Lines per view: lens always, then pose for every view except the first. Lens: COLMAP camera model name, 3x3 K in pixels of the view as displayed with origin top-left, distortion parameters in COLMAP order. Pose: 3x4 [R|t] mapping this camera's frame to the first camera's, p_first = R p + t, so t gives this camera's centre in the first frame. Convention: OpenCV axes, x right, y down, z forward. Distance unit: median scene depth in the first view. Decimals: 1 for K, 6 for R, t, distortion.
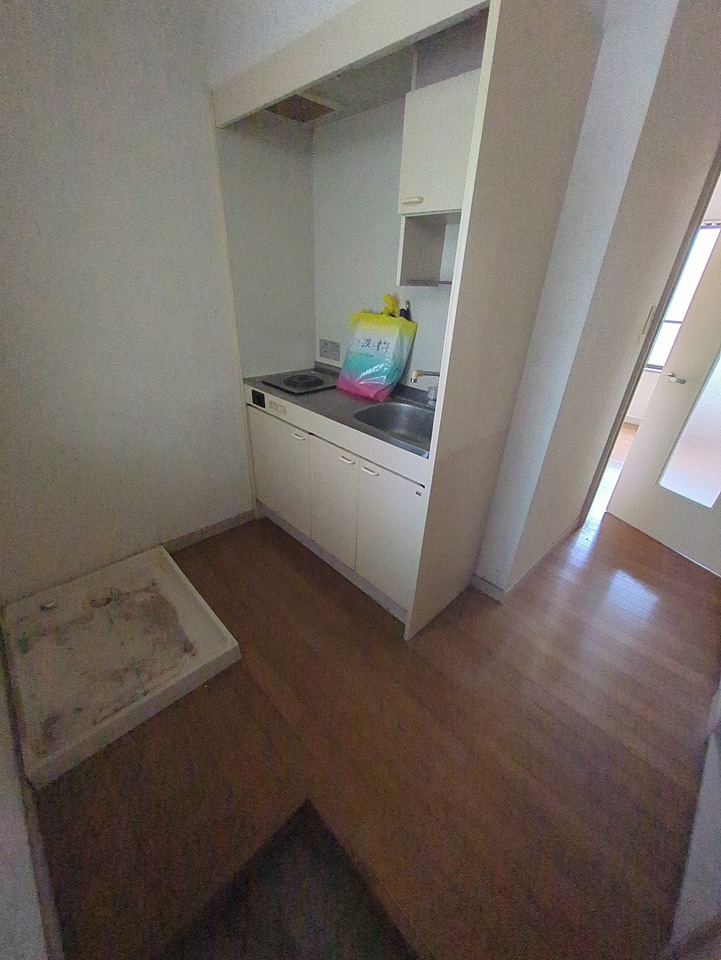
lens RADIAL K [[381.7, 0, 360.5], [0, 381.7, 480.0], [0, 0, 1]] dist [0.001811, 0.000398]
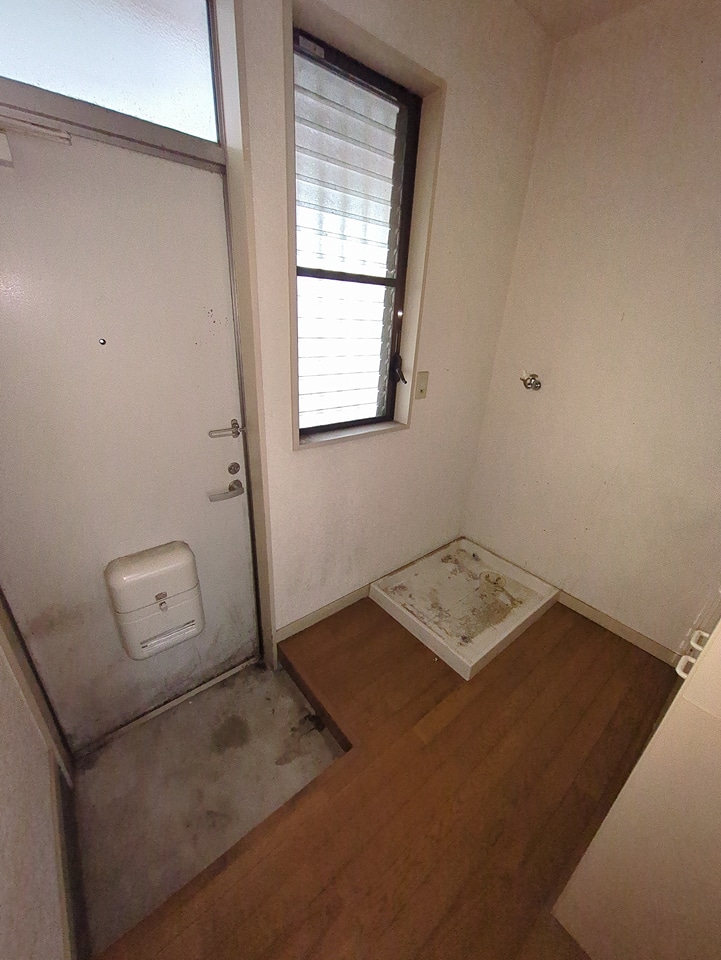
lens RADIAL K [[381.7, 0, 360.5], [0, 381.7, 480.0], [0, 0, 1]] dist [0.001811, 0.000398]
pose [[-0.080270, 0.369293, -0.925840, 0.399769], [-0.518714, 0.777683, 0.355169, -0.161025], [0.851171, 0.508755, 0.129133, 0.253633]]
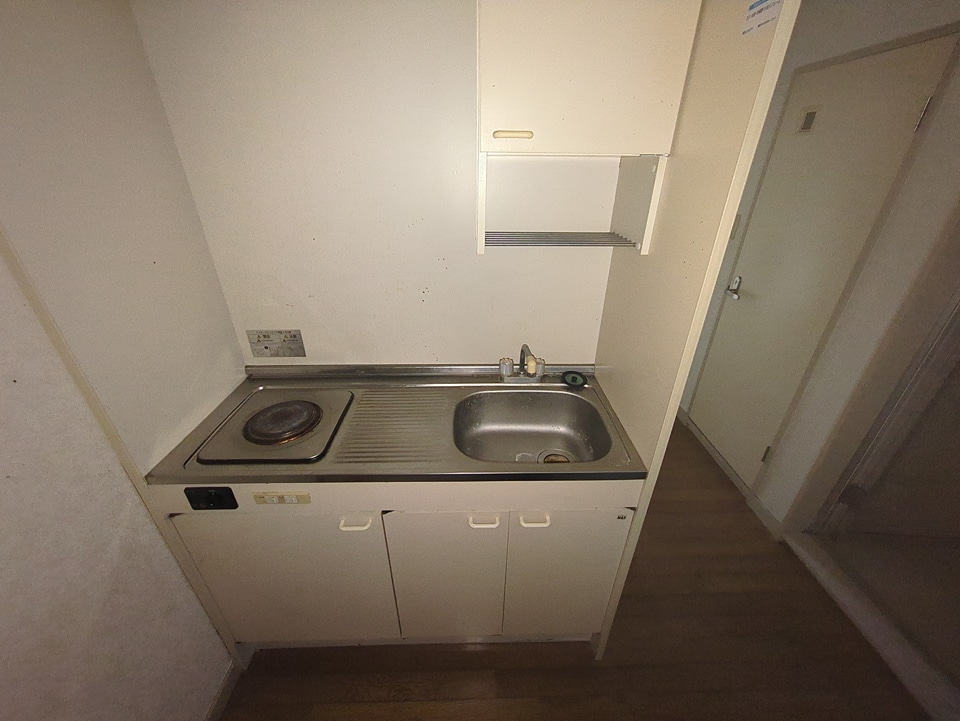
lens RADIAL K [[381.7, 0, 480.0], [0, 381.7, 360.5], [0, 0, 1]] dist [0.001811, 0.000398]
pose [[0.682366, -0.380843, 0.623967, -0.285473], [0.365736, 0.916918, 0.159682, -0.345368], [-0.632941, 0.119246, 0.764962, 0.412067]]
